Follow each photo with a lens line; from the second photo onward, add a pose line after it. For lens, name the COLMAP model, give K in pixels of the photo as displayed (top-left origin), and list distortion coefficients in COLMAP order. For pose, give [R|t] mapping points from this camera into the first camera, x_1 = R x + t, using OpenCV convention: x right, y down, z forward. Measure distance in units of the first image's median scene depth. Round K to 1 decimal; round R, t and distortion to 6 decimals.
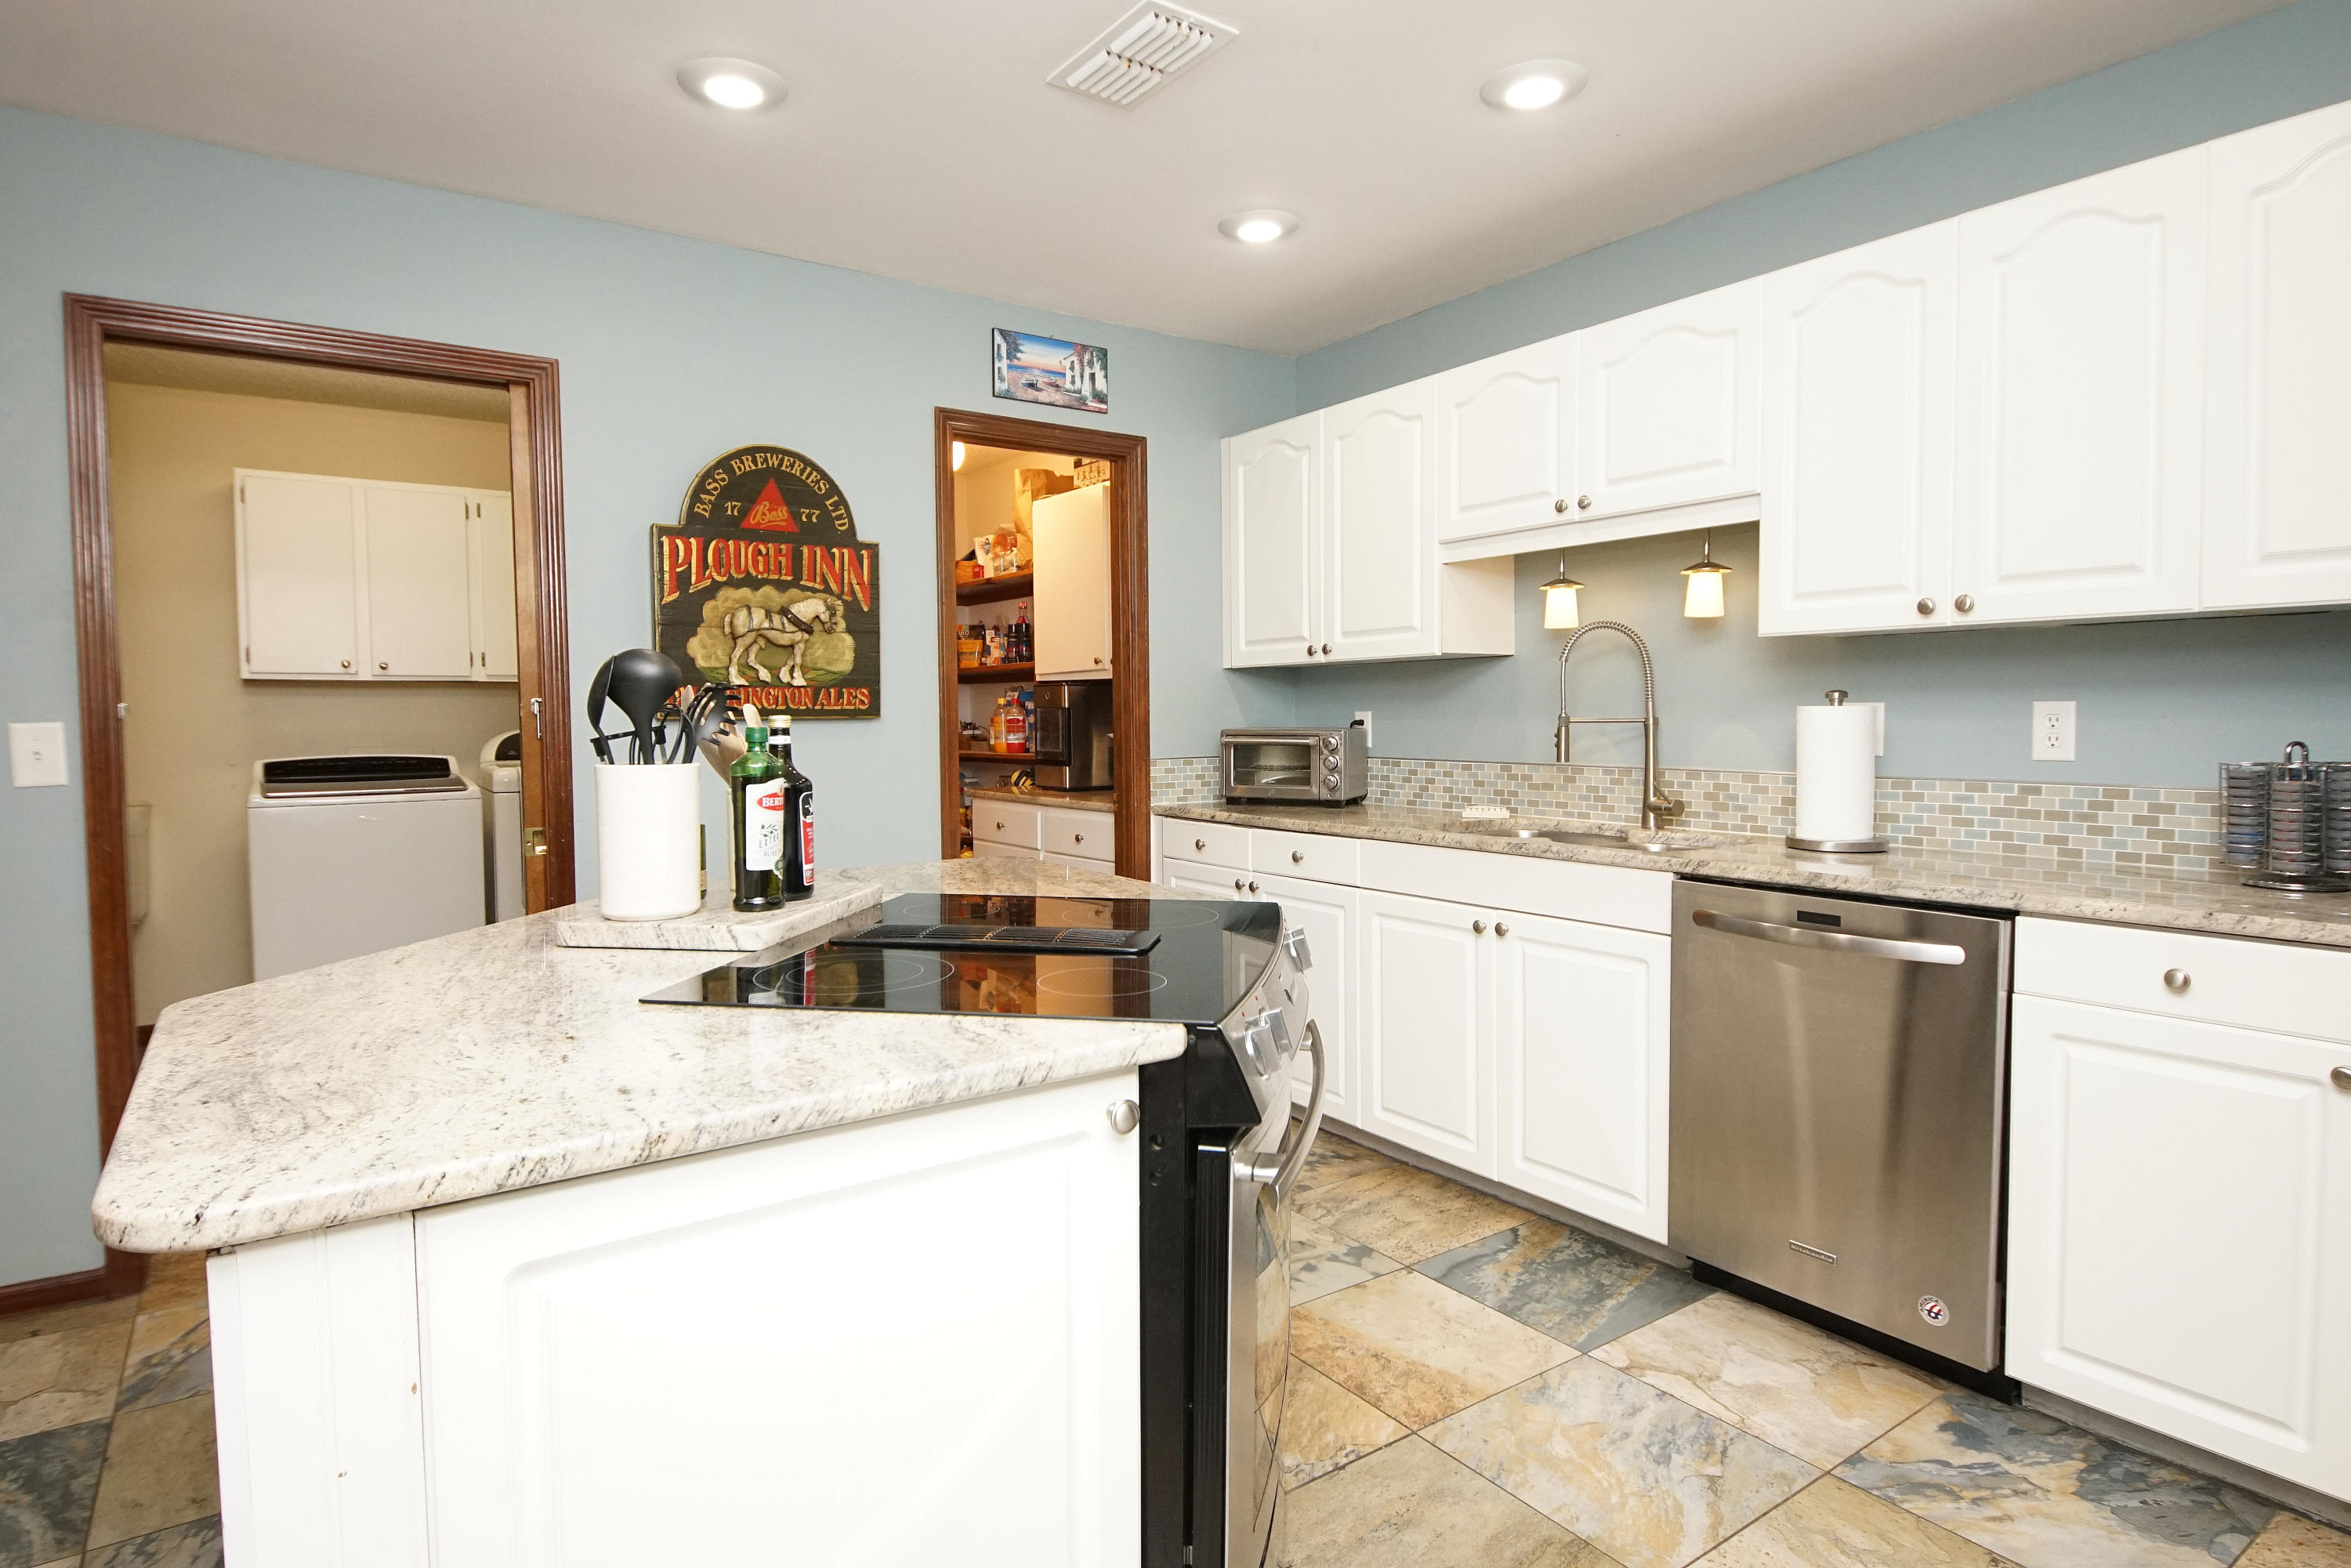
lens RADIAL K [[1266.0, 0, 1145.0], [0, 1266.0, 774.8], [0, 0, 1]] dist [0.001999, -0.001208]
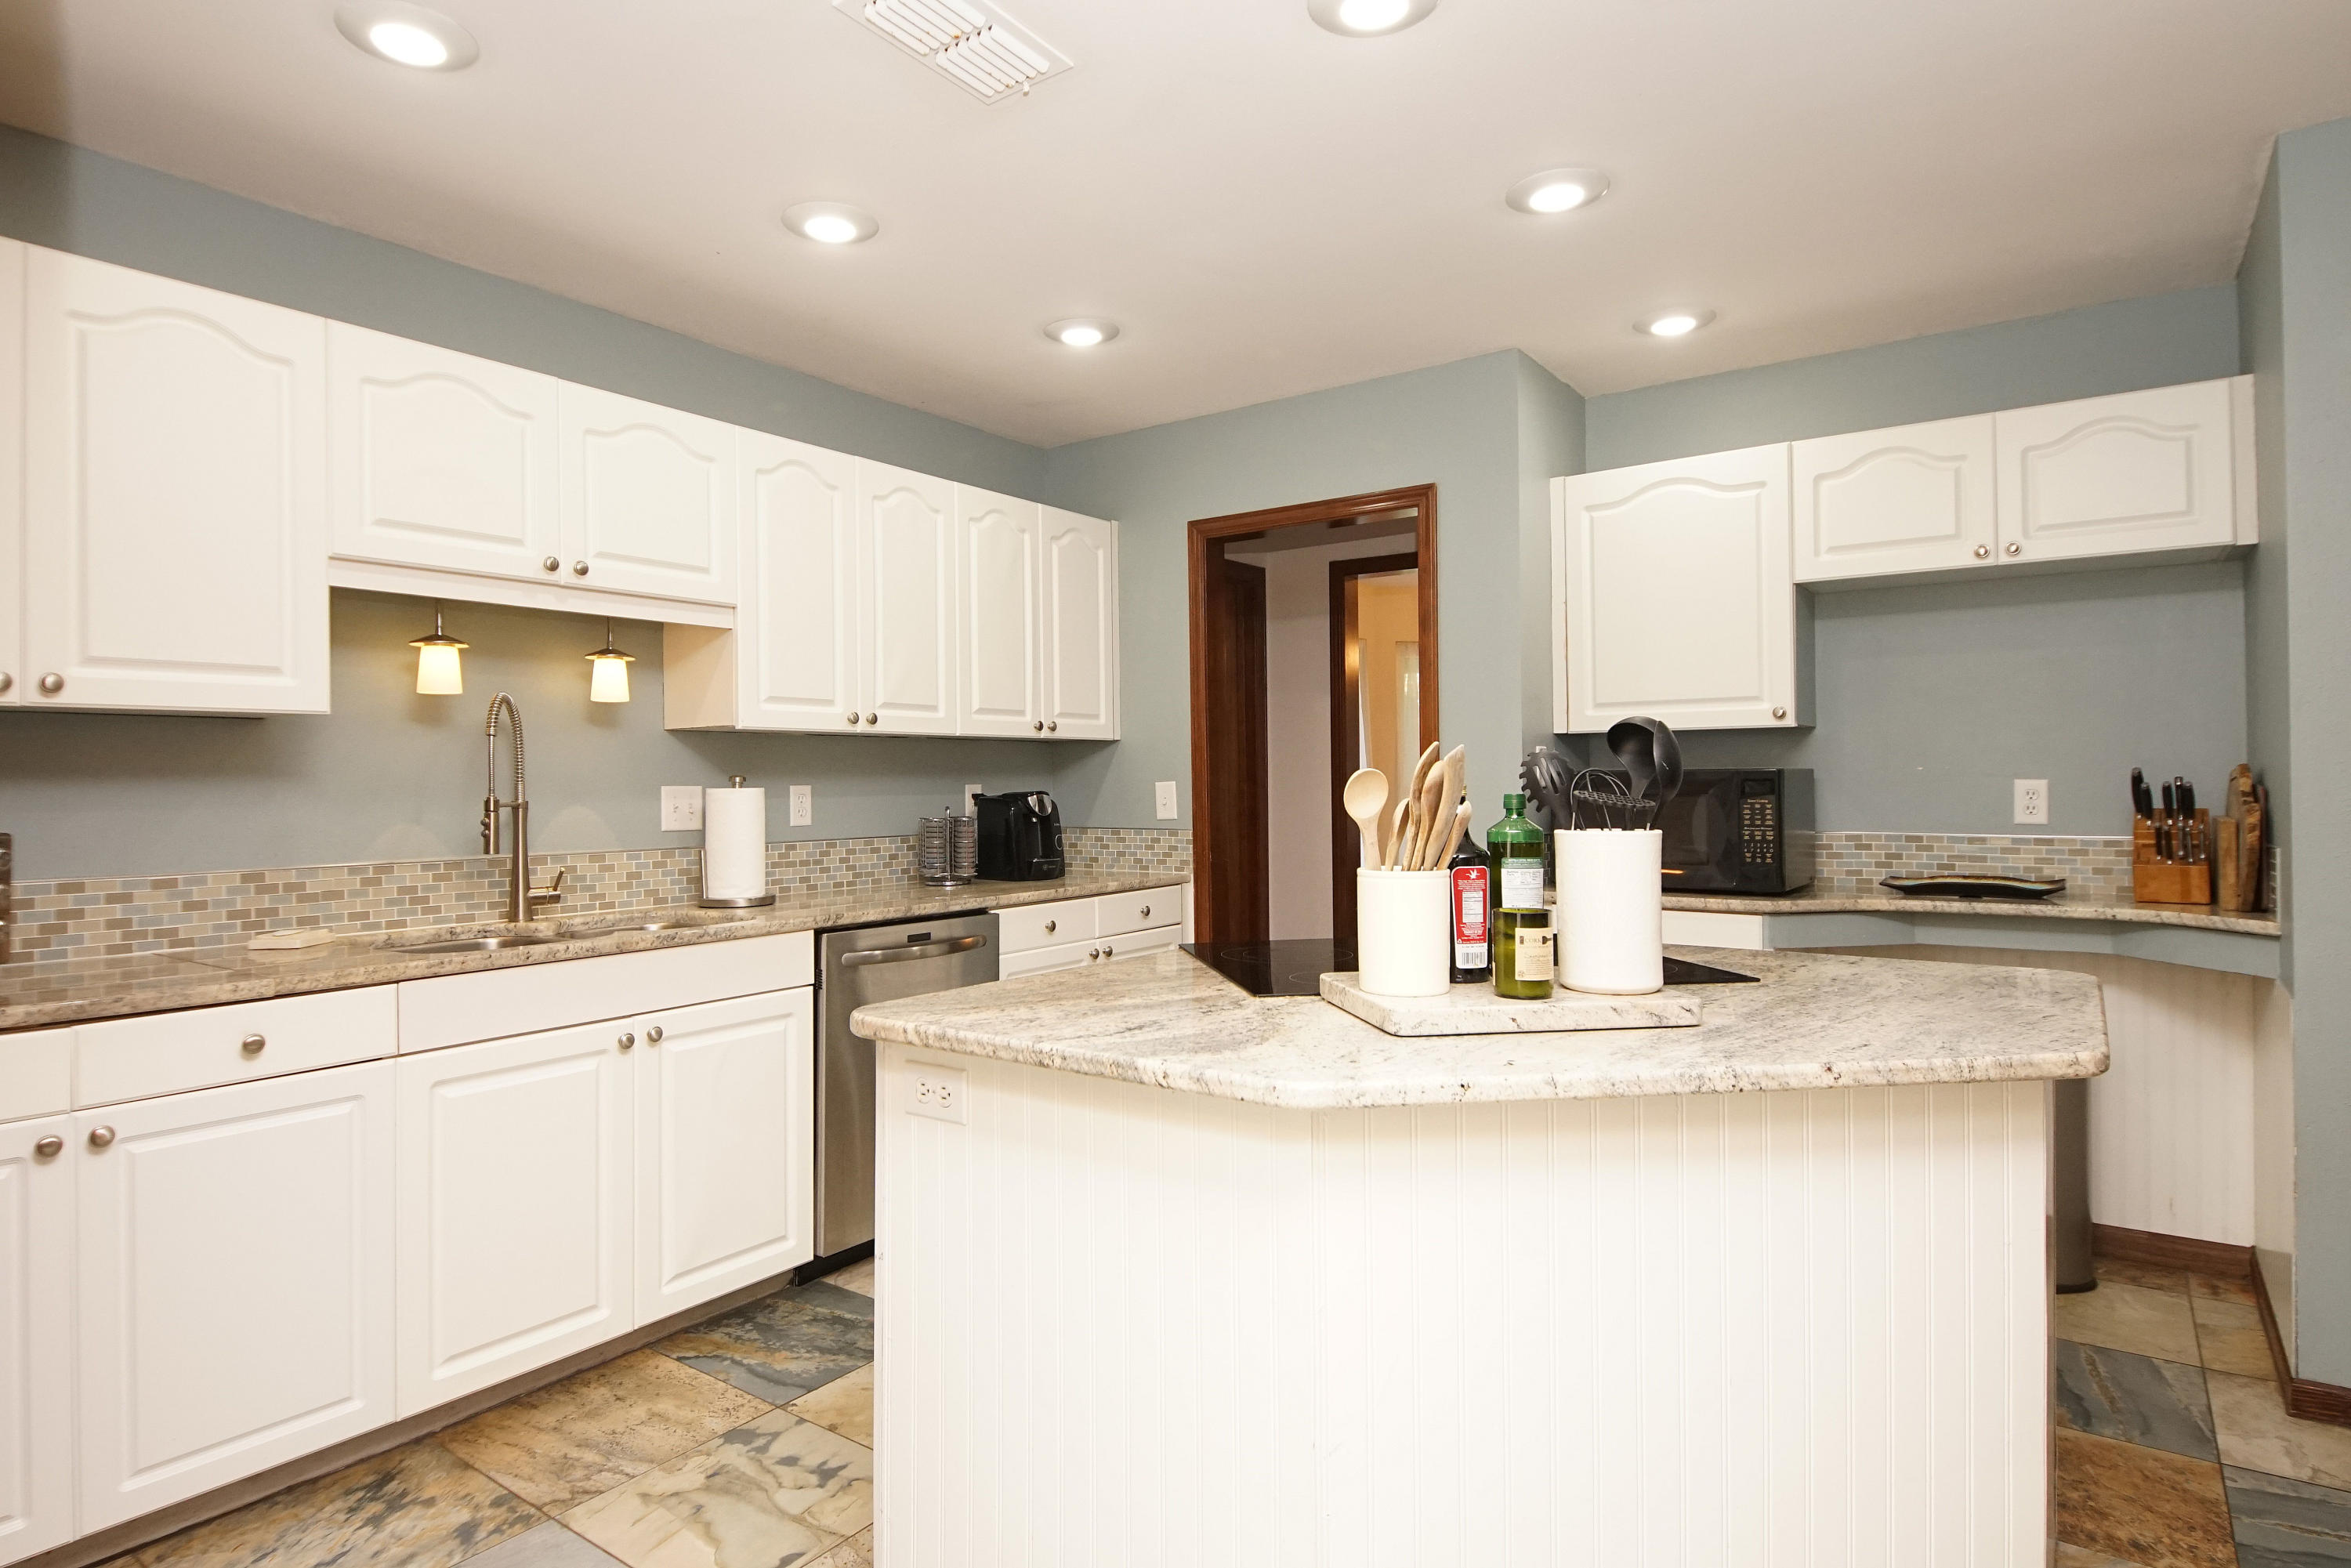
lens RADIAL K [[1266.0, 0, 1145.0], [0, 1266.0, 774.8], [0, 0, 1]] dist [0.001999, -0.001208]
pose [[-0.336147, 0.016153, 0.941671, -0.679836], [0.058174, 0.998300, 0.003642, -0.044834], [-0.940011, 0.056005, -0.336515, 0.955568]]
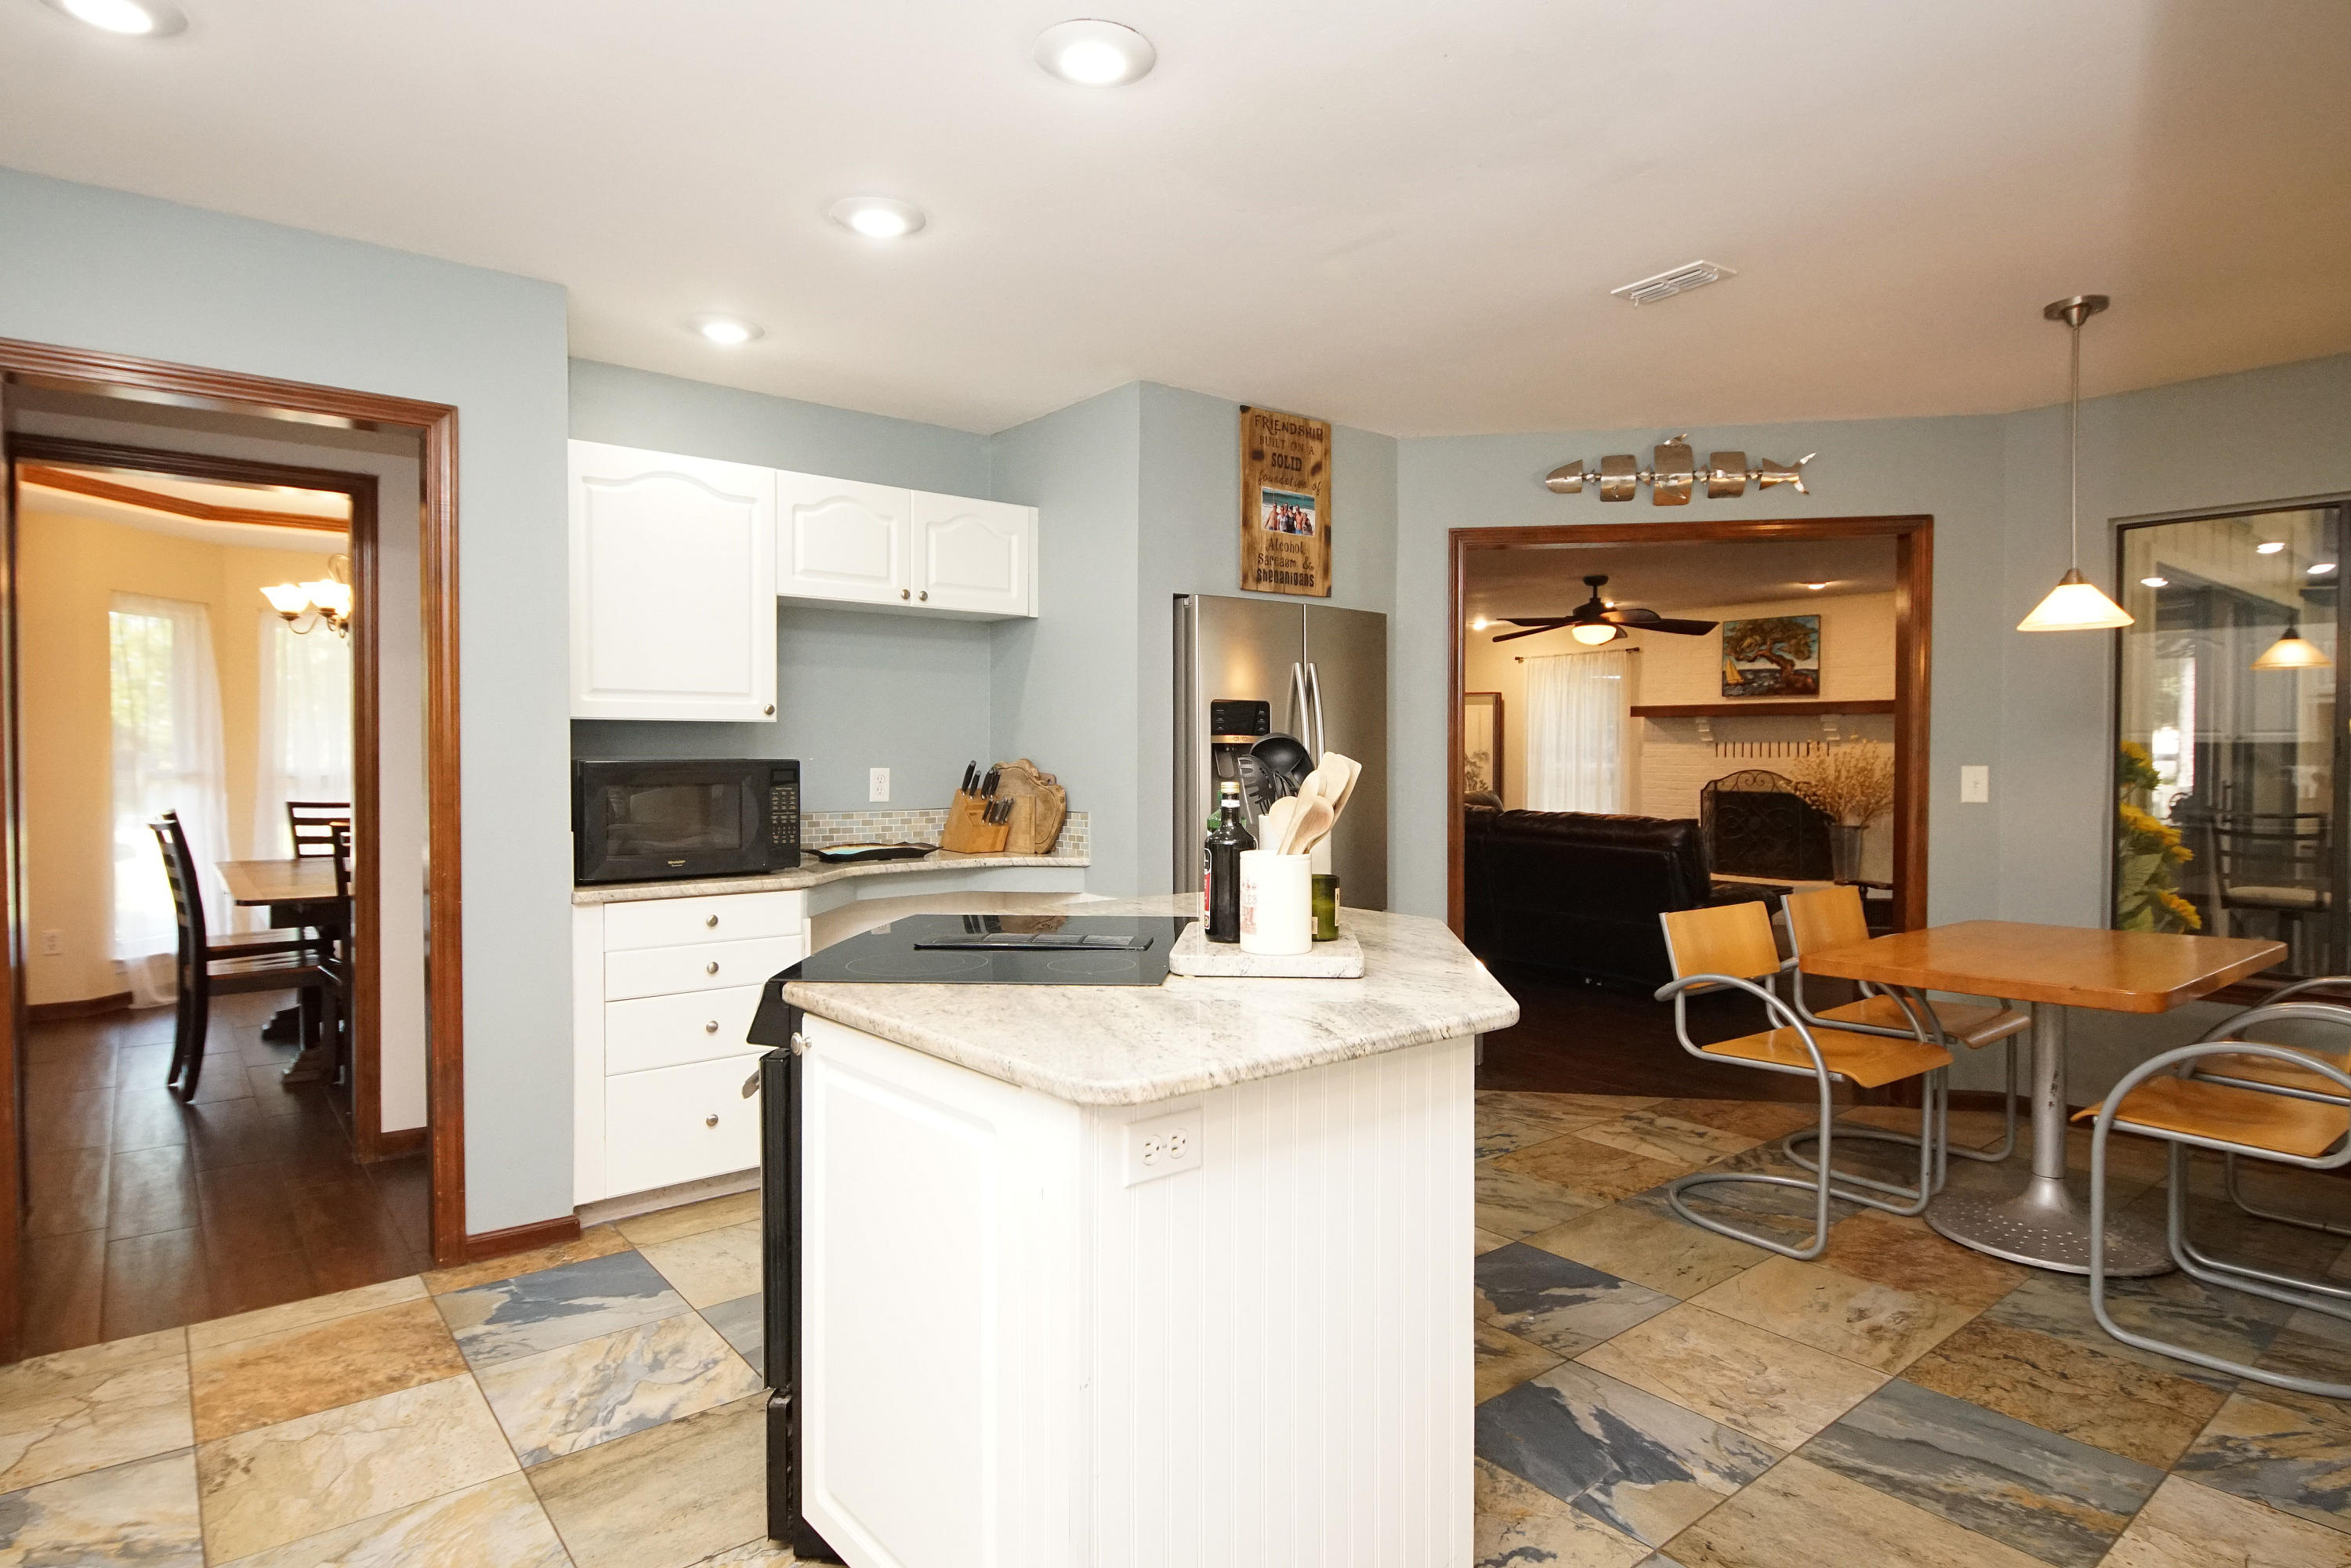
lens RADIAL K [[1266.0, 0, 1145.0], [0, 1266.0, 774.8], [0, 0, 1]] dist [0.001999, -0.001208]
pose [[-0.997598, 0.011611, -0.068296, -0.083846], [0.006850, 0.997557, 0.069525, -0.083723], [0.068937, 0.068890, -0.995240, 1.331740]]
